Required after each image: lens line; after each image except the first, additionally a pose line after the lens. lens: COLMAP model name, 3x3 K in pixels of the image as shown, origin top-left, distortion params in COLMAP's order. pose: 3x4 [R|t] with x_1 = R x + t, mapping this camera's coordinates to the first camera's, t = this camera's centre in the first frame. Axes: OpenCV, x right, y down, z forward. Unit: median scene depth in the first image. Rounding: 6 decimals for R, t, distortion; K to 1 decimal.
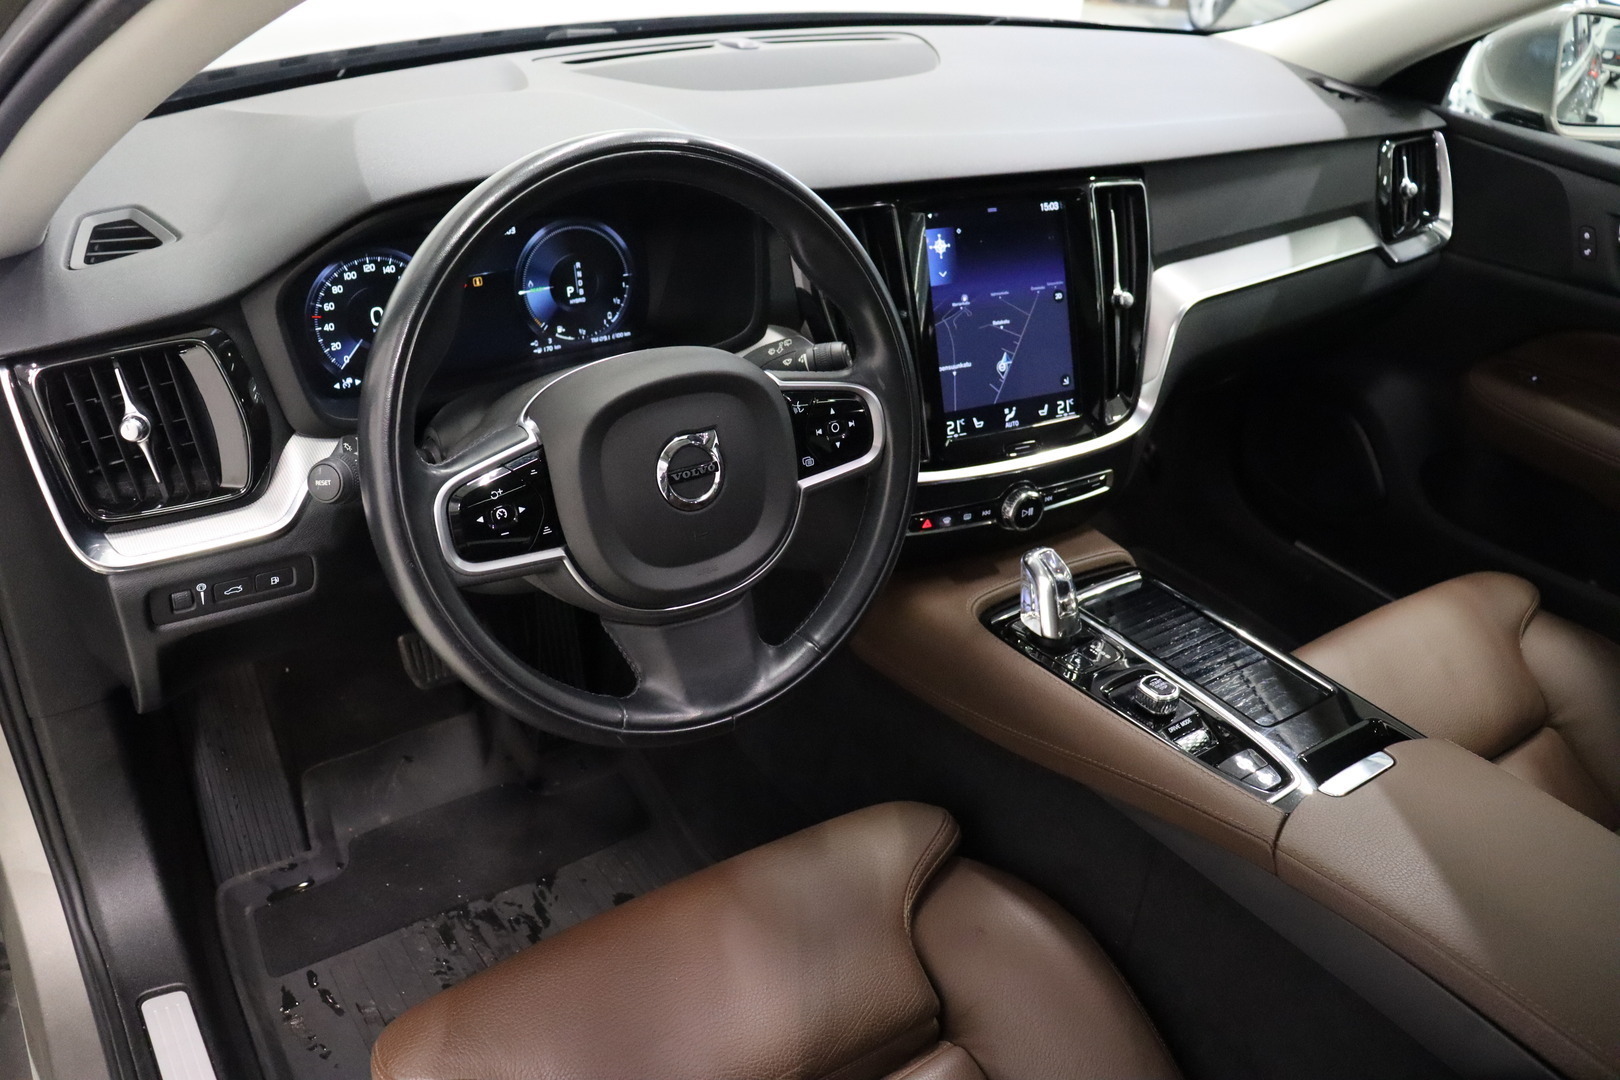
lens RADIAL K [[1309.6, 0, 810.0], [0, 1309.6, 540.0], [0, 0, 1]] dist [-0.185635, 0.154827]
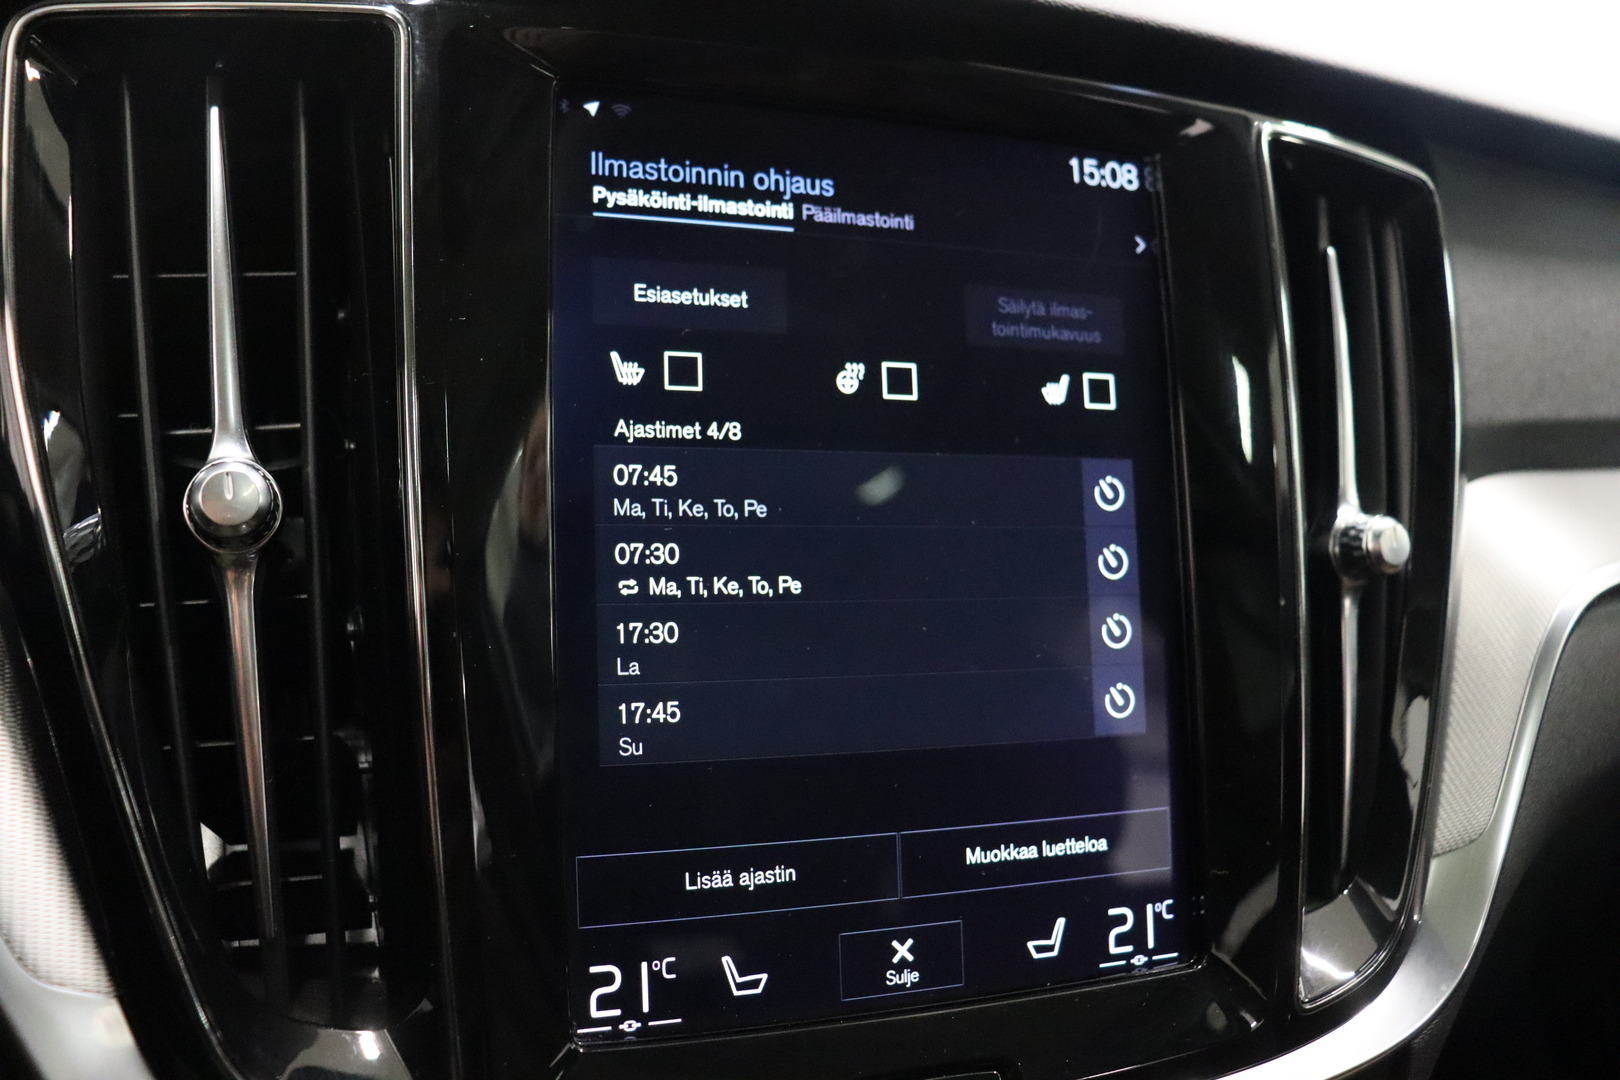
lens RADIAL K [[1309.6, 0, 810.0], [0, 1309.6, 540.0], [0, 0, 1]] dist [-0.185635, 0.154827]
pose [[0.989095, 0.072324, -0.128299, 0.166459], [-0.107035, 0.951369, -0.288861, -0.100277], [0.101168, 0.299443, 0.948735, 0.766264]]
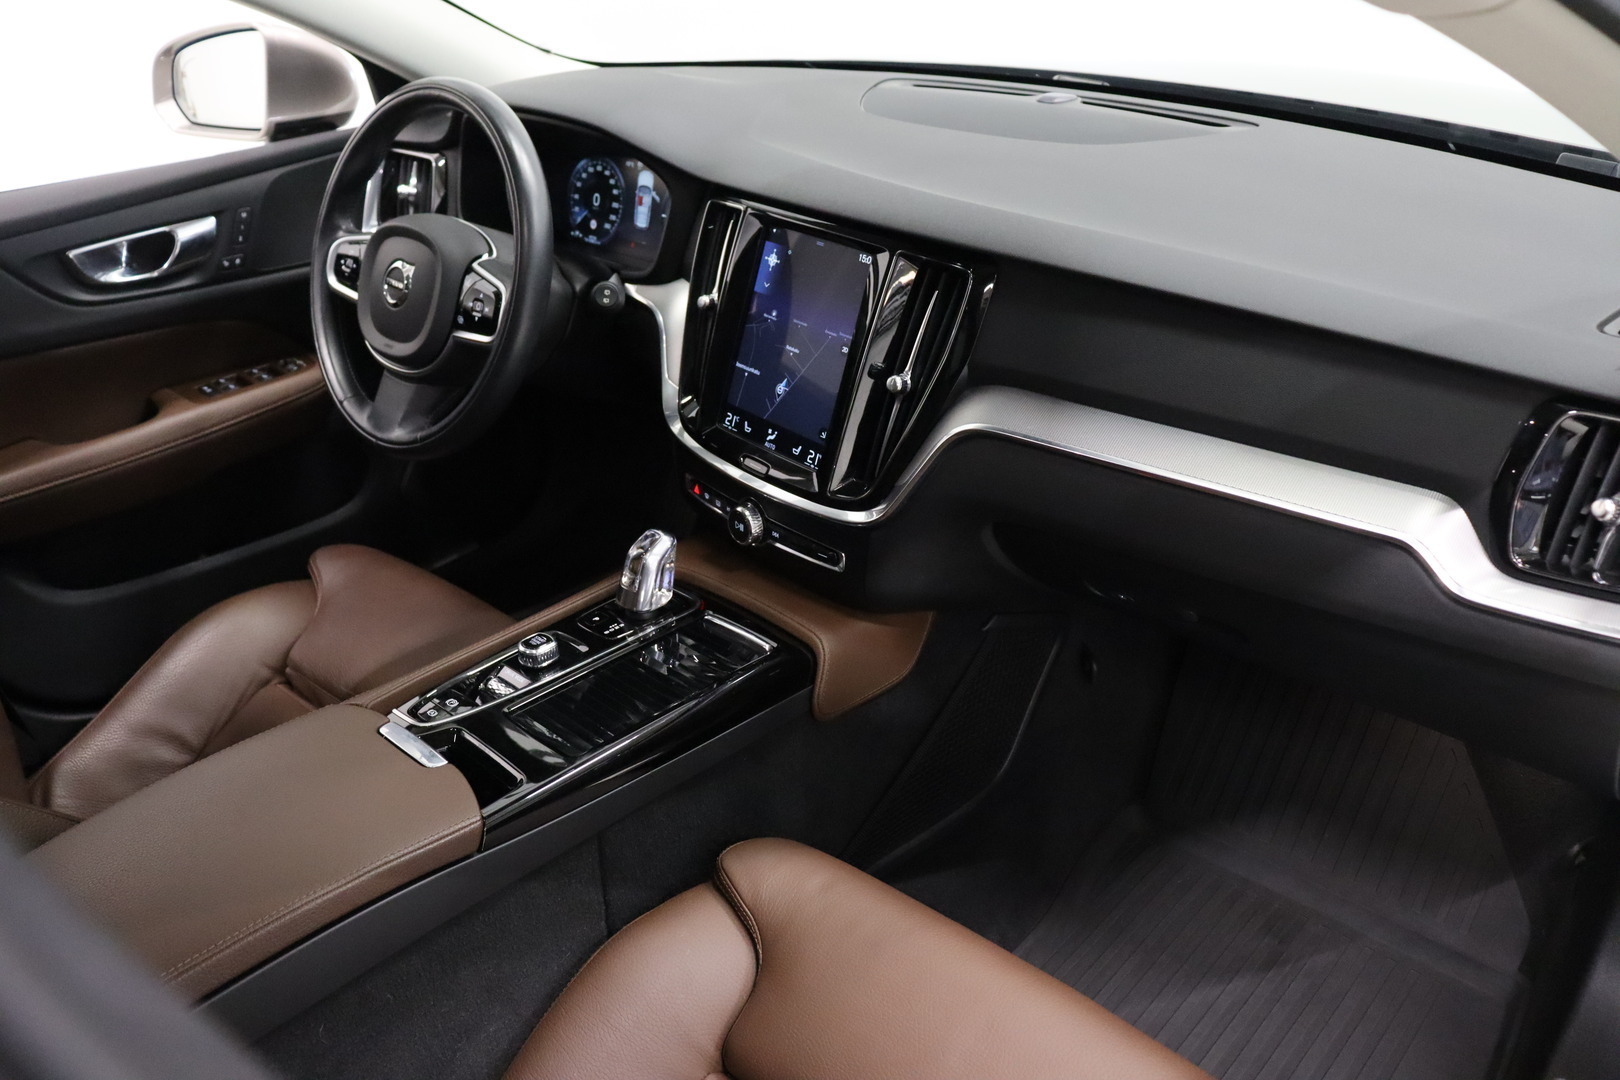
lens RADIAL K [[1309.6, 0, 810.0], [0, 1309.6, 540.0], [0, 0, 1]] dist [-0.185635, 0.154827]
pose [[0.238893, 0.413433, -0.878637, 1.130241], [-0.466878, 0.842291, 0.269391, -0.327614], [0.851443, 0.345860, 0.394240, 0.660517]]
